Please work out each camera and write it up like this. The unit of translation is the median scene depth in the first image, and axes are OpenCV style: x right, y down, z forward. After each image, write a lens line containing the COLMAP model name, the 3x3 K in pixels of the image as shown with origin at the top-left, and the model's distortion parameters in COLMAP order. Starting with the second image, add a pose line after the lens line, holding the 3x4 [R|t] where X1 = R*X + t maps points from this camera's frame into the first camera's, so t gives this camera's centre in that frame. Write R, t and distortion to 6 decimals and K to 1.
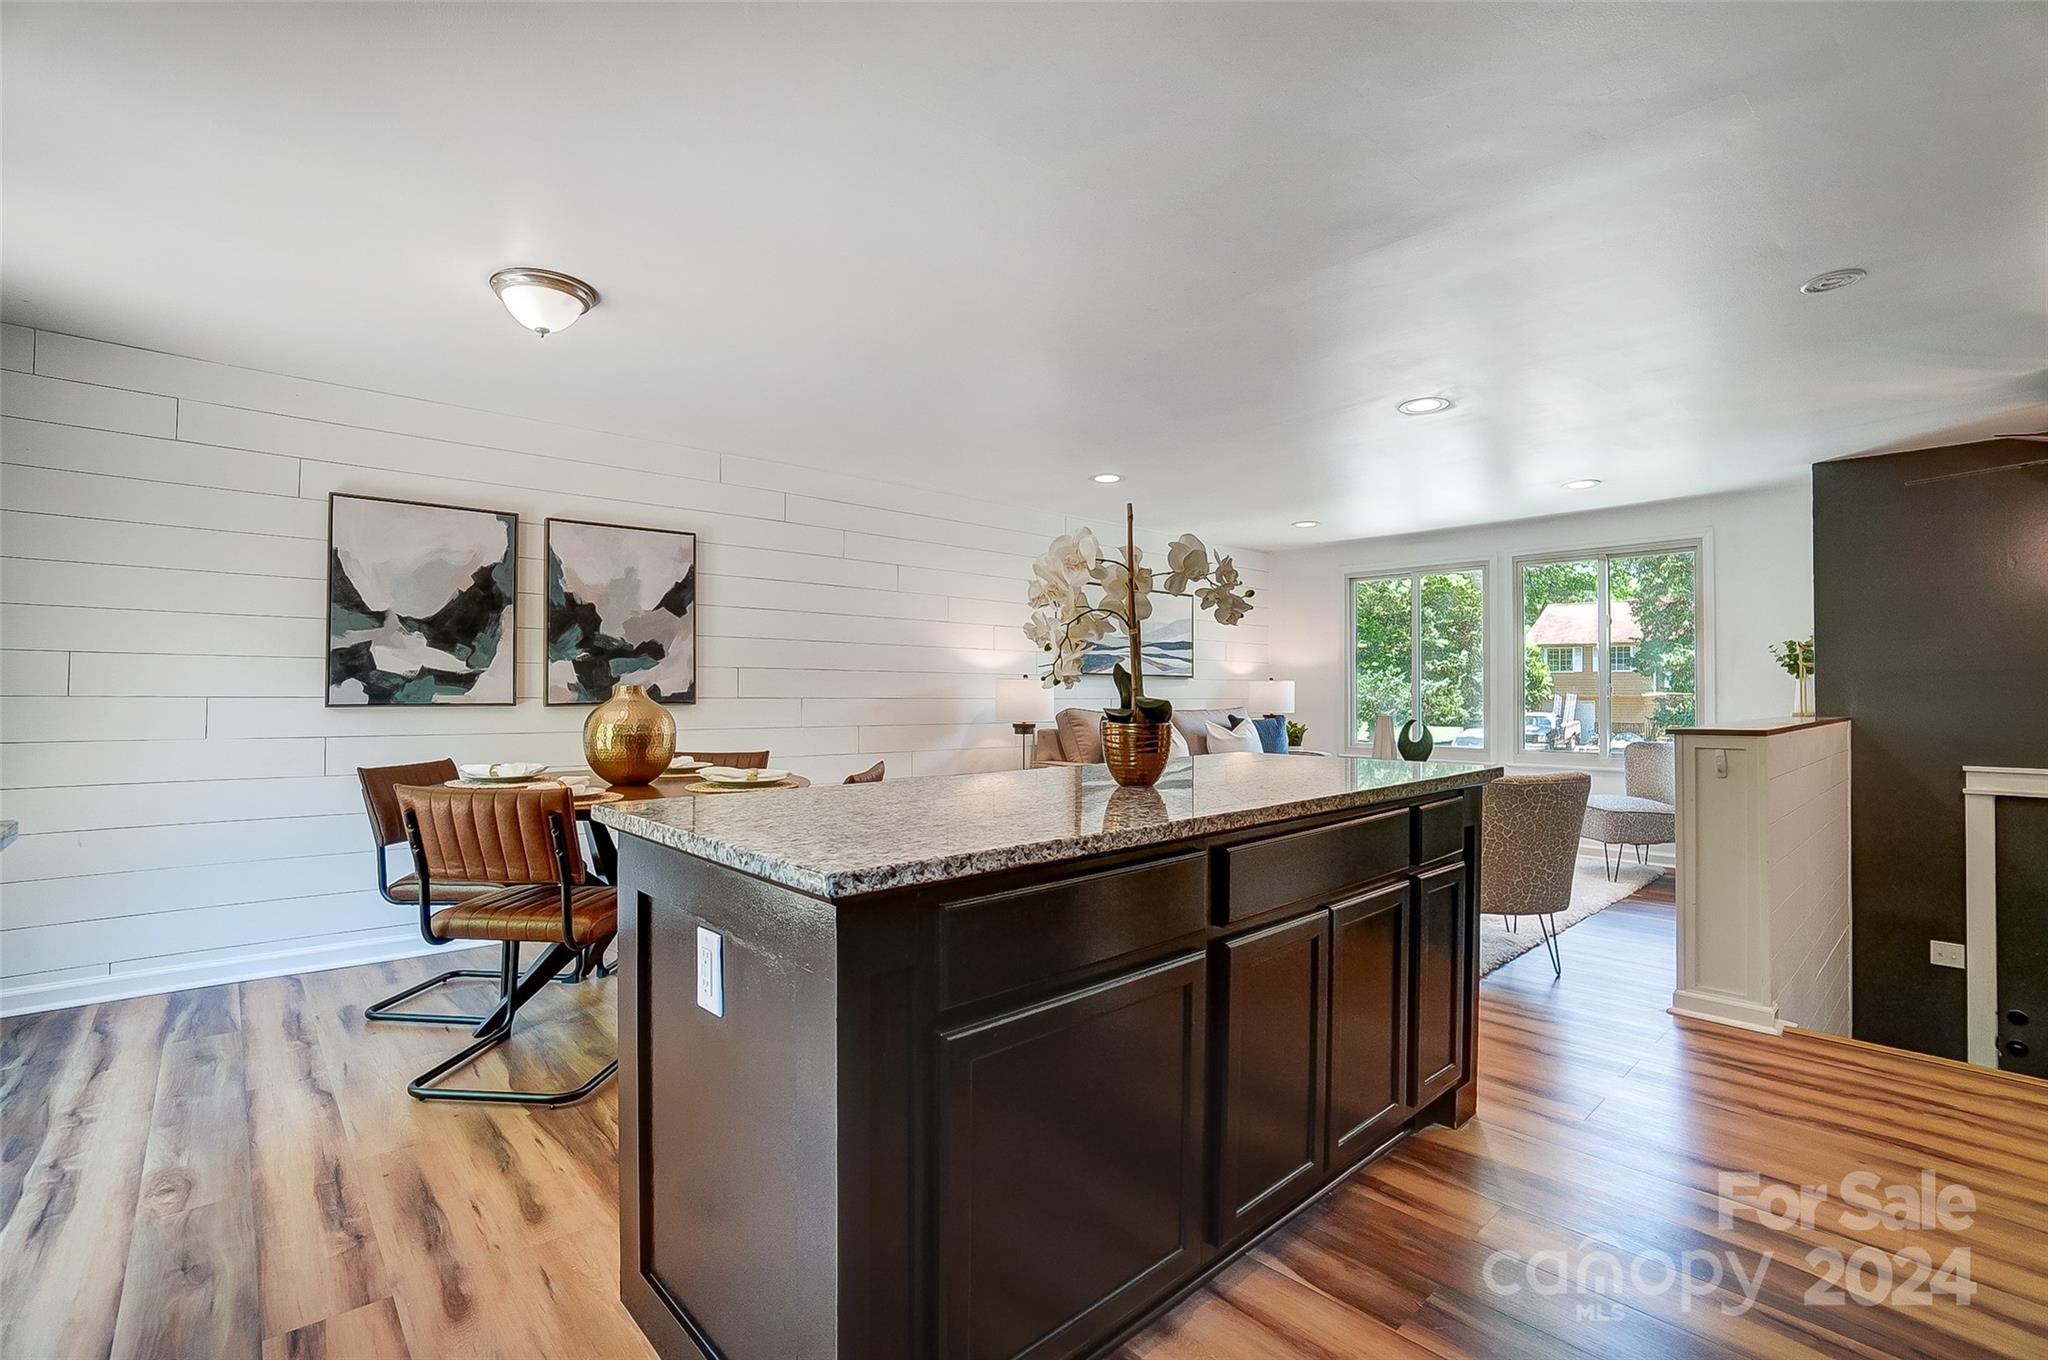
lens RADIAL K [[914.6, 0, 1017.5], [0, 914.6, 689.2], [0, 0, 1]] dist [-0.041066, 0.000379]
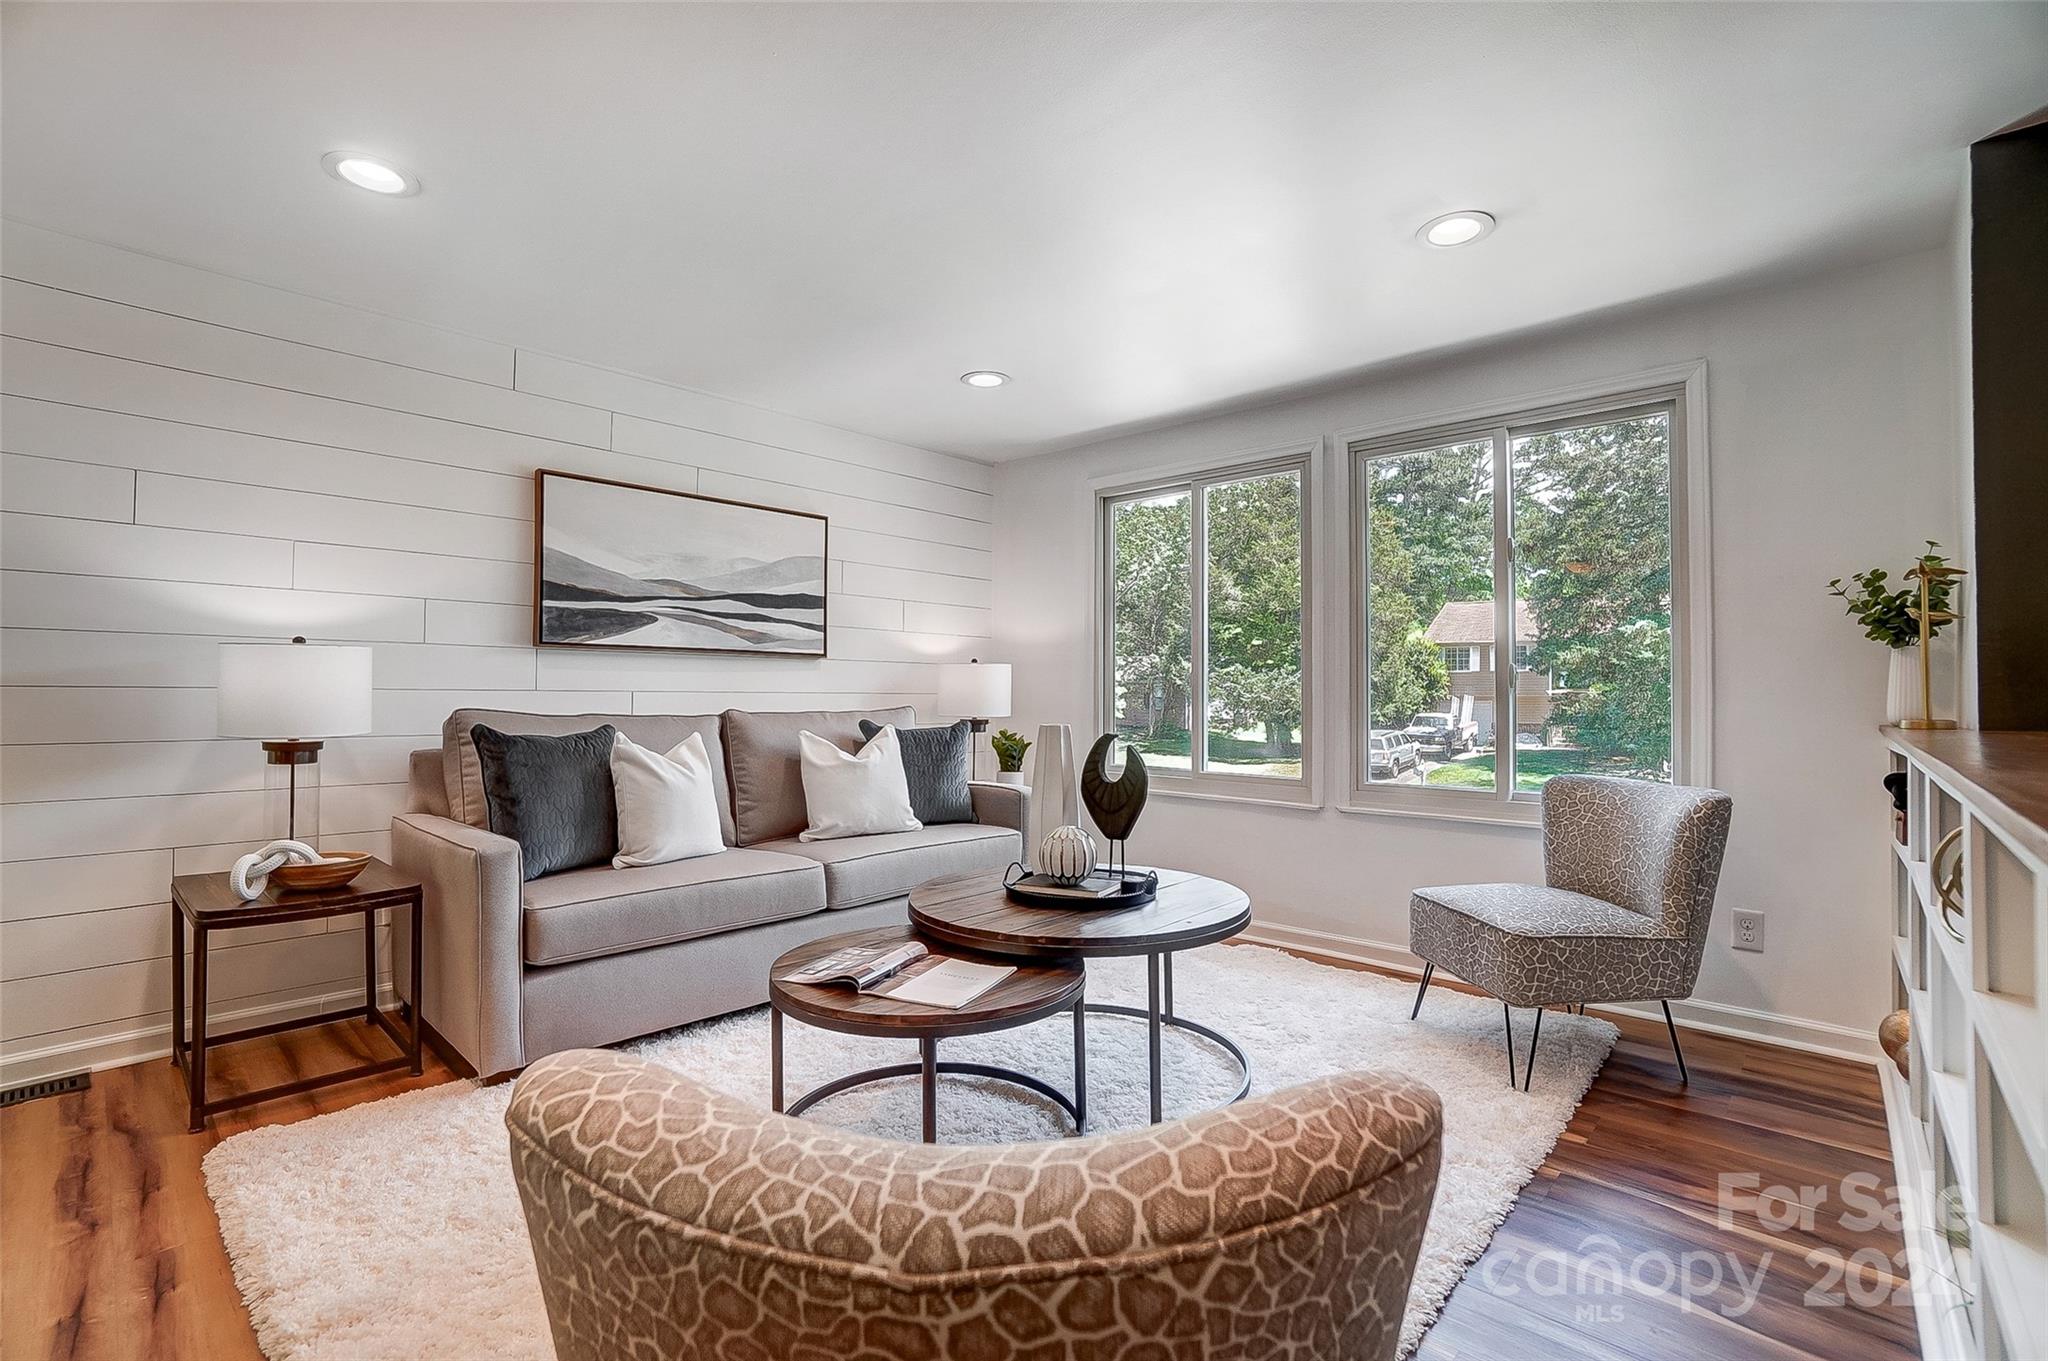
lens RADIAL K [[902.0, 0, 1017.0], [0, 902.0, 681.9], [0, 0, 1]] dist [-0.069188, 0.024867]
pose [[0.996912, 0.001155, 0.078522, 0.275543], [-0.000416, 0.999956, -0.009424, 0.008926], [-0.078529, 0.009362, 0.996868, 0.425437]]
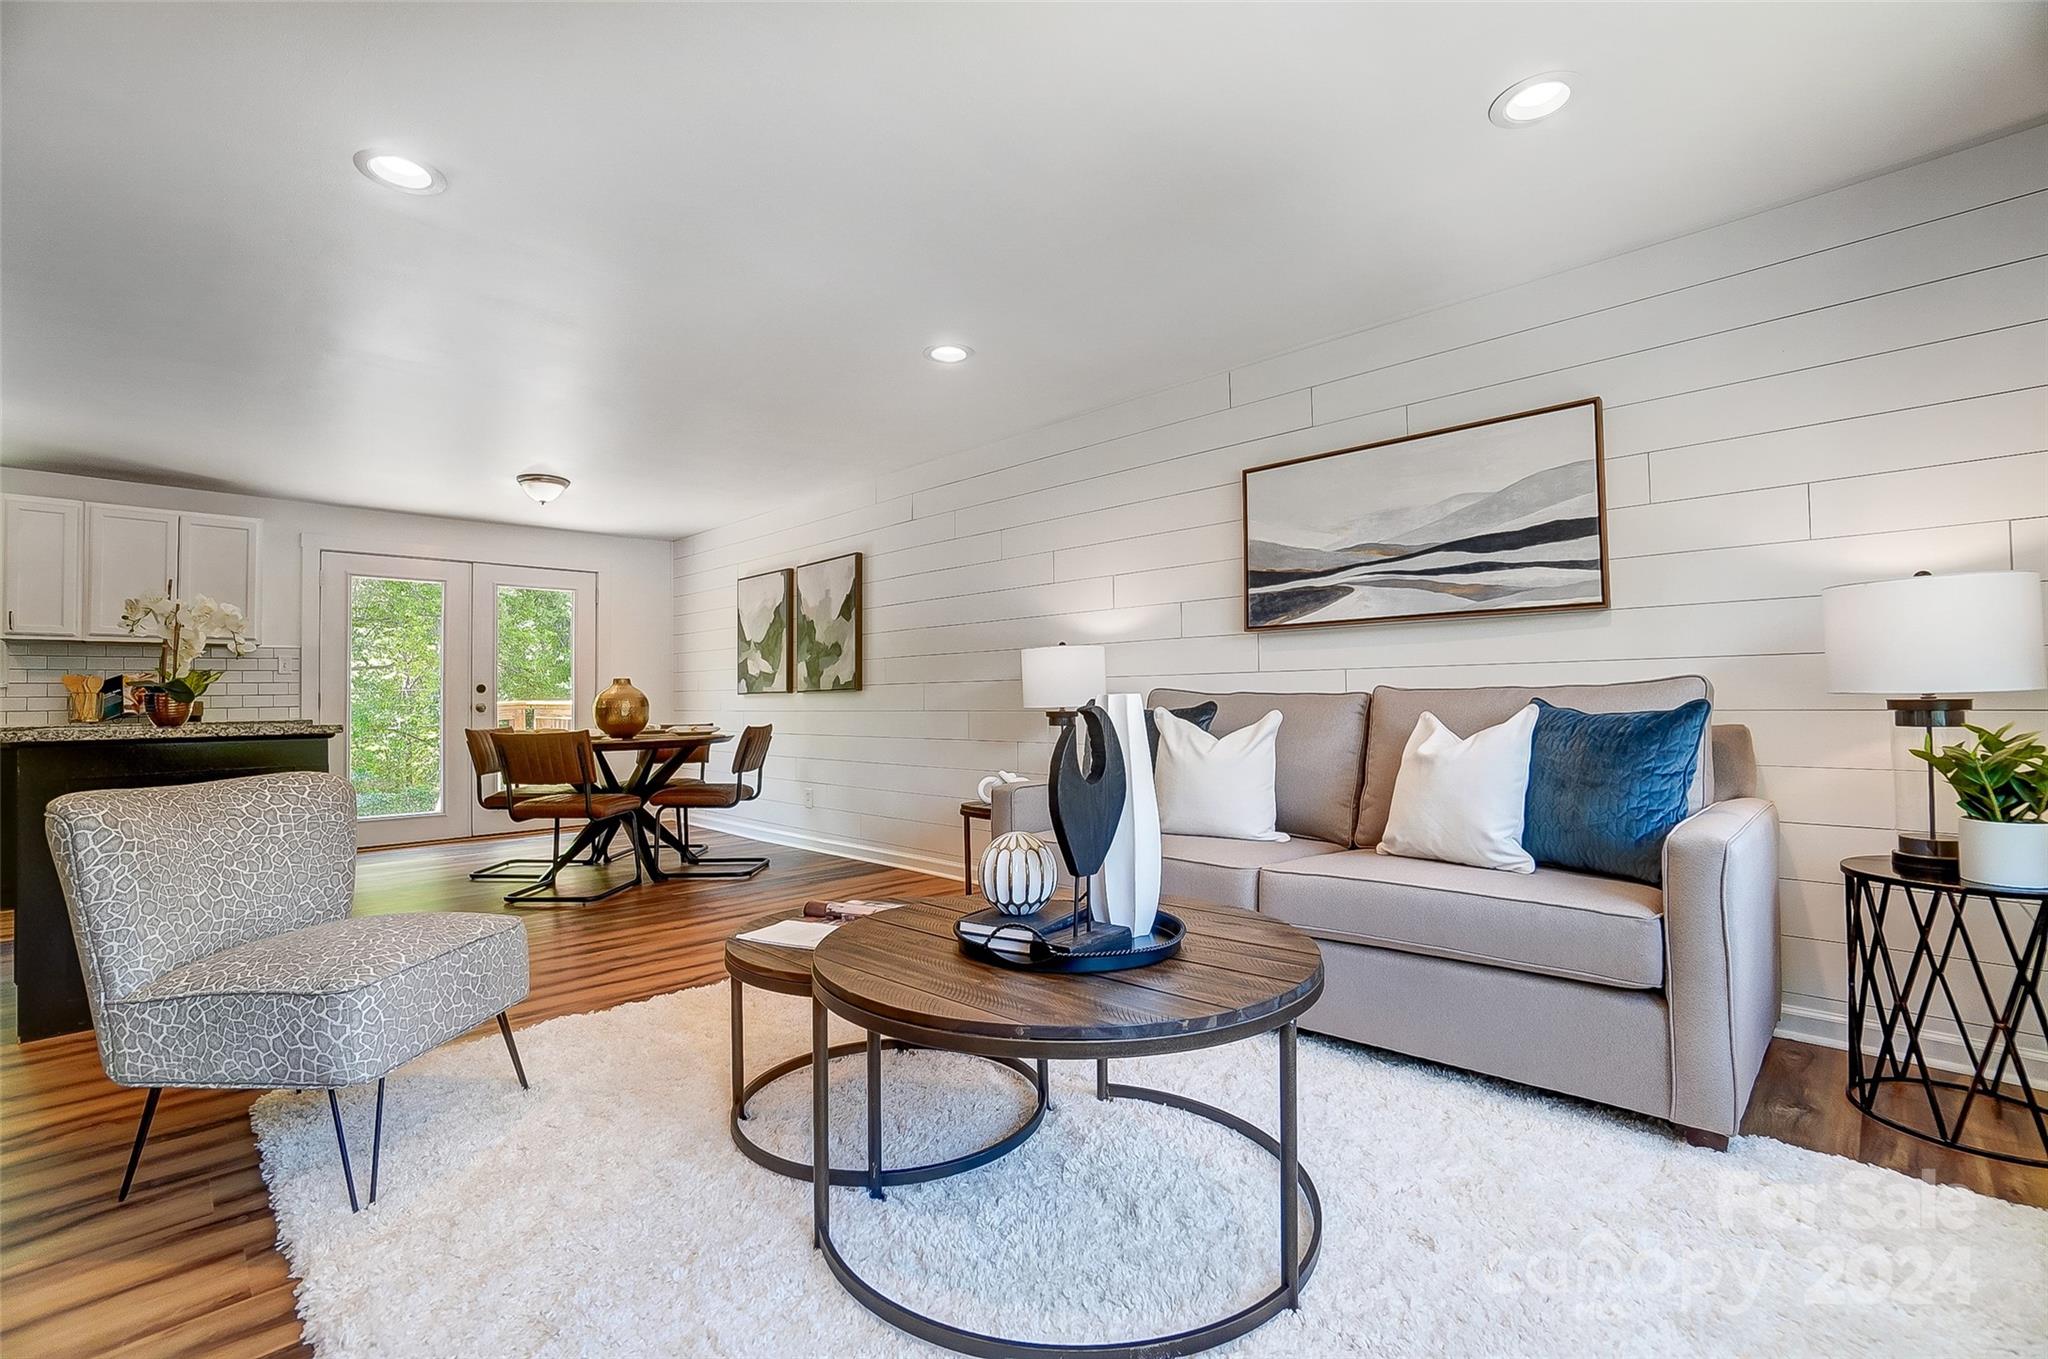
lens RADIAL K [[914.6, 0, 1017.5], [0, 914.6, 688.7], [0, 0, 1]] dist [-0.041066, 0.000379]
pose [[0.051848, -0.009799, -0.998607, 0.578541], [0.027574, 0.999585, -0.008377, 0.019857], [0.998274, -0.027101, 0.052096, 0.743330]]
